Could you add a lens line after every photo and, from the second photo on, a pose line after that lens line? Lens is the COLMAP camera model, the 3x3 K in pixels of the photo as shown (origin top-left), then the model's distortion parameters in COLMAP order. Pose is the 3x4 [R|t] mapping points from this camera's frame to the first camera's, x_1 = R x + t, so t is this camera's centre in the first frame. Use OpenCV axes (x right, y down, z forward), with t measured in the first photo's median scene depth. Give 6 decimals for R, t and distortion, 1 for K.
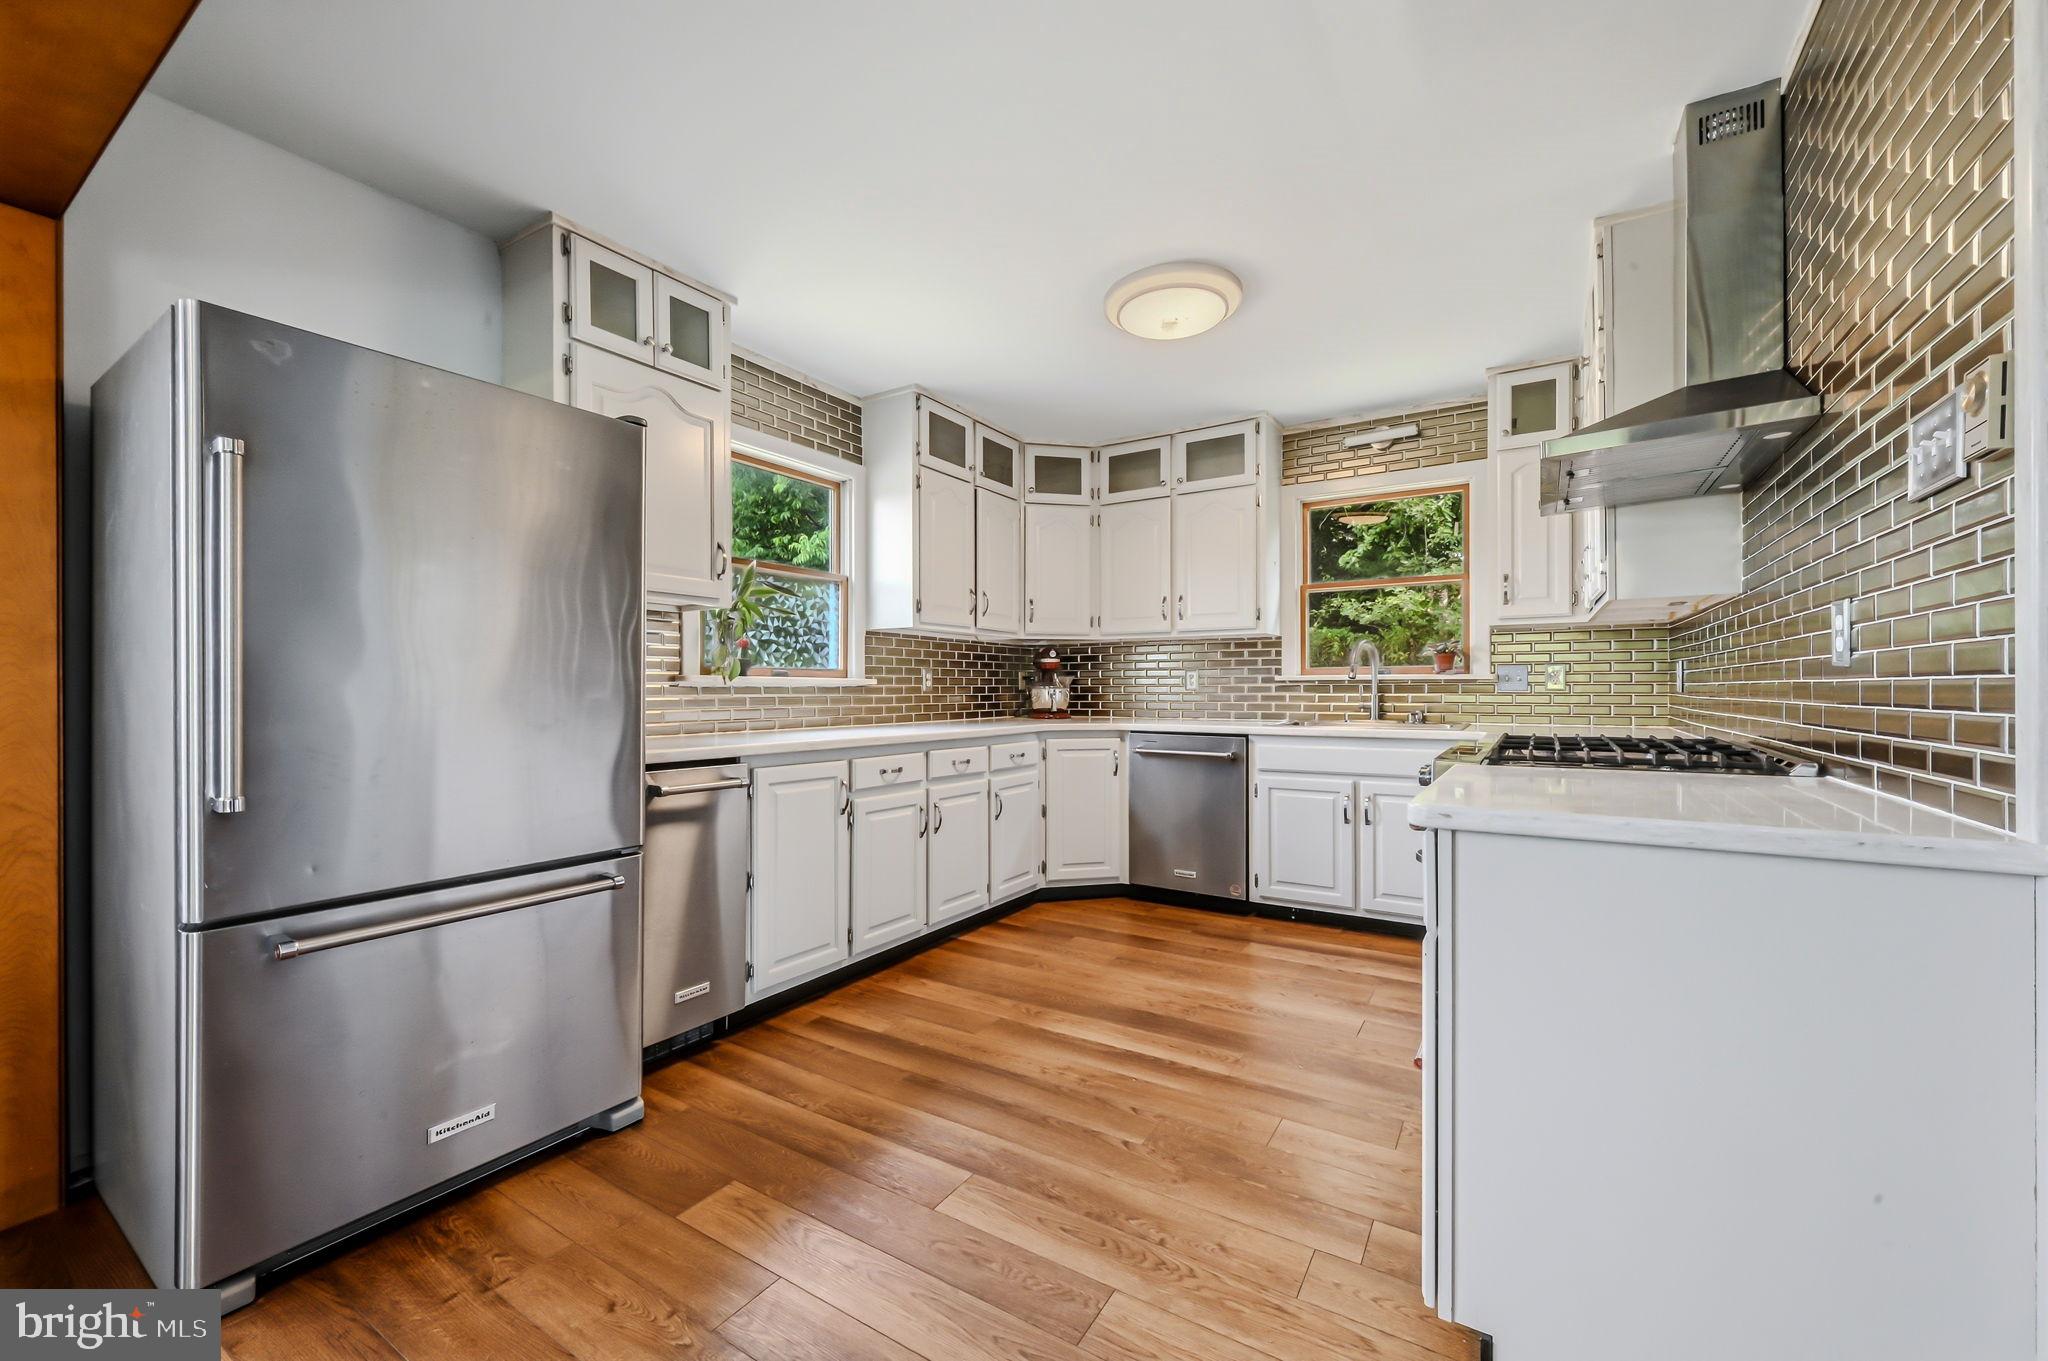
lens RADIAL K [[805.2, 0, 1028.5], [0, 805.2, 693.4], [0, 0, 1]] dist [-0.000610, -0.000407]
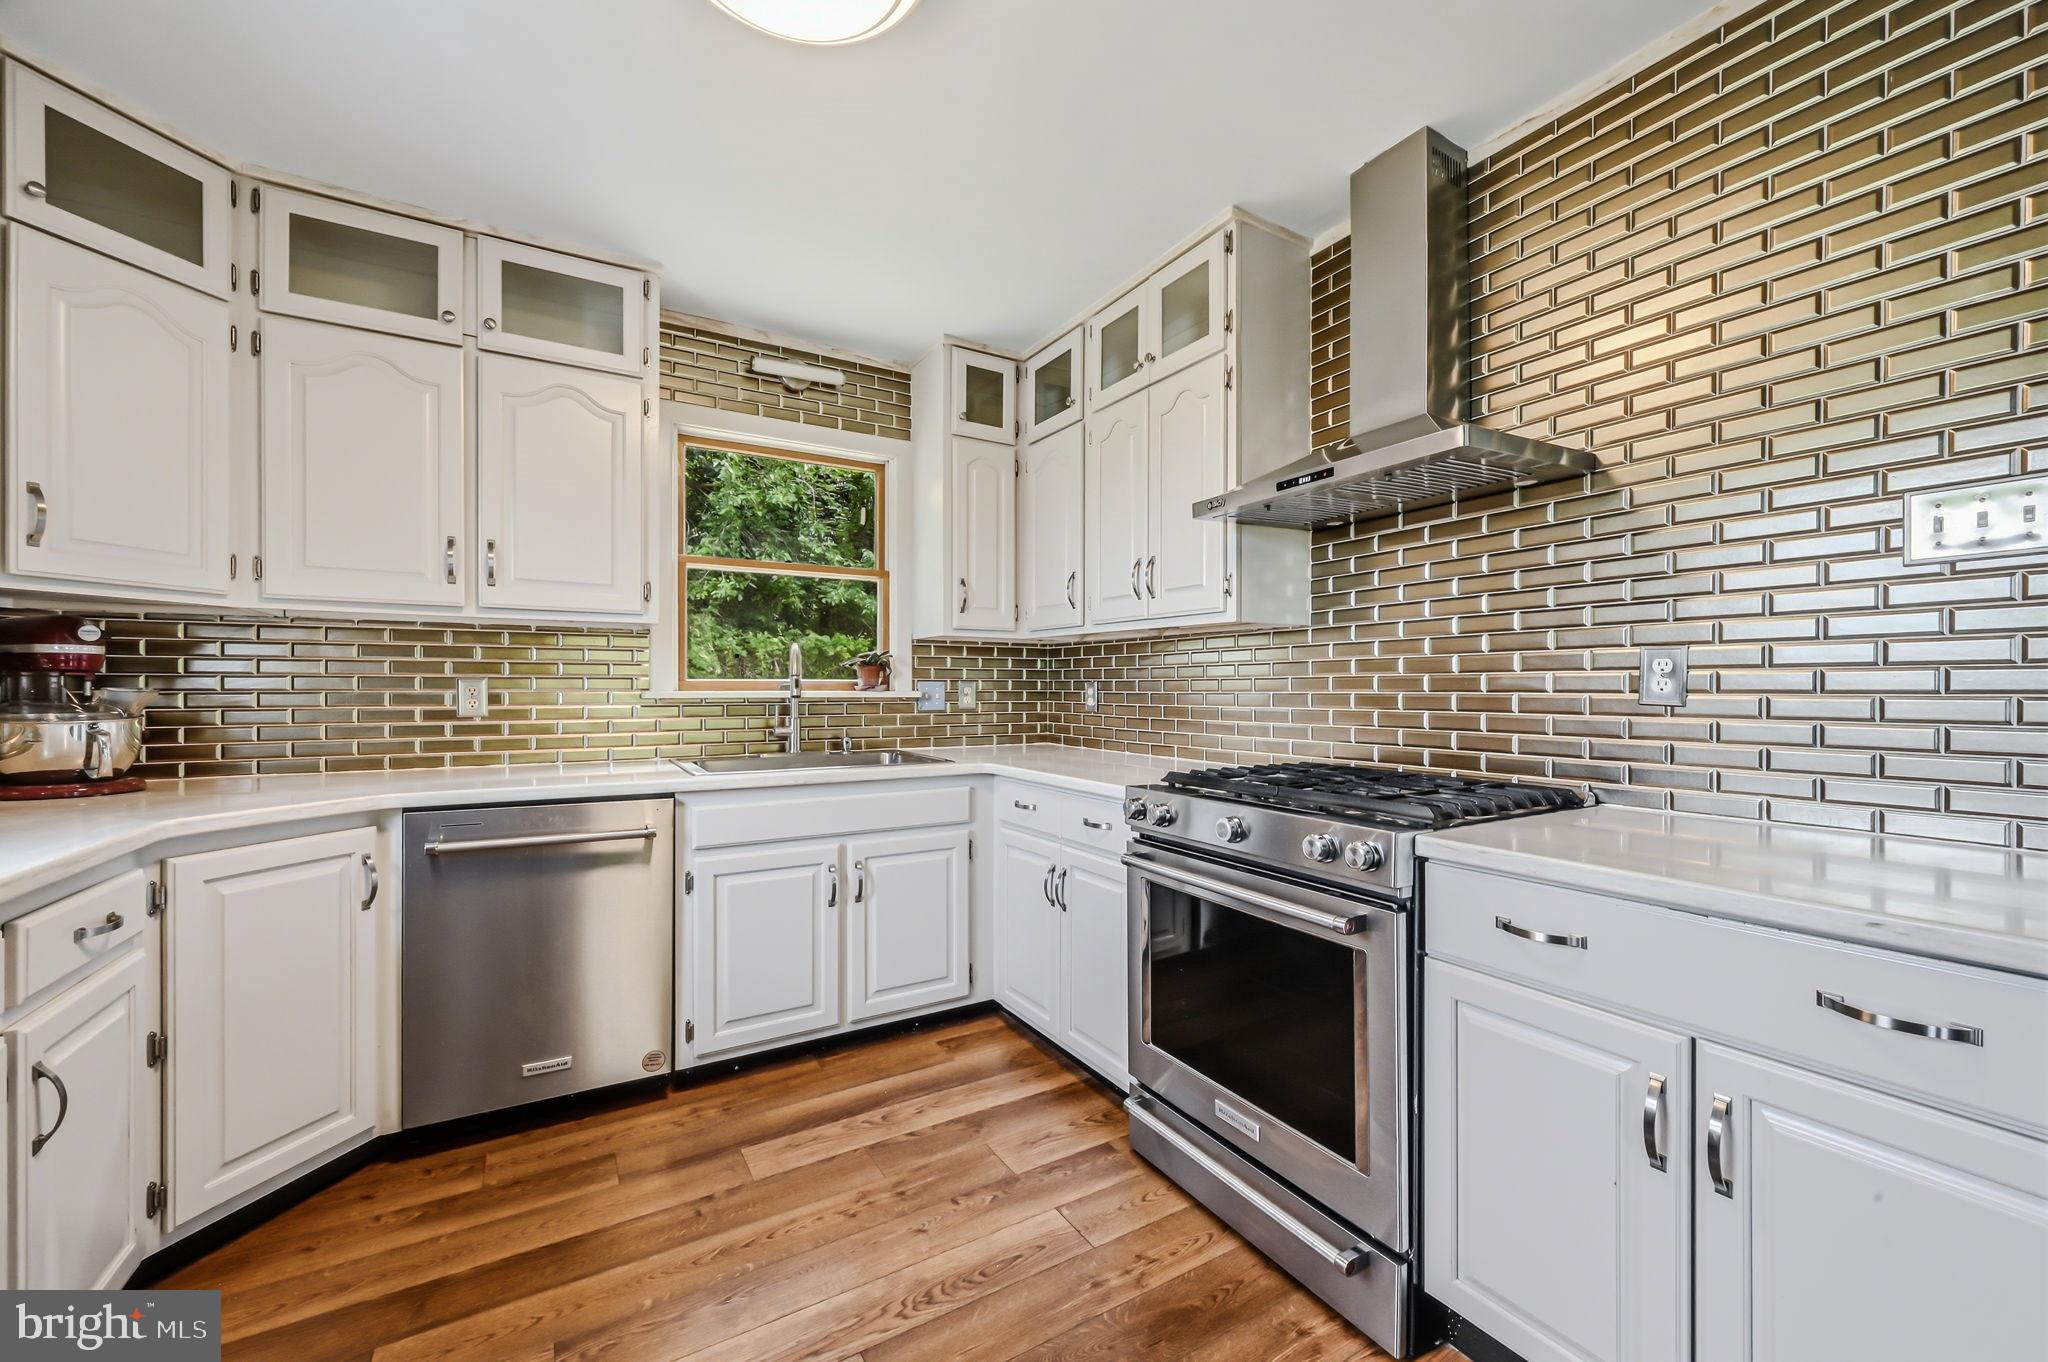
lens RADIAL K [[805.2, 0, 1028.5], [0, 805.2, 693.9], [0, 0, 1]] dist [-0.000610, -0.000407]
pose [[0.459277, -0.001992, 0.888291, -0.128122], [0.004112, 0.999992, 0.000116, -0.019335], [-0.888284, 0.003599, 0.459281, 0.462106]]
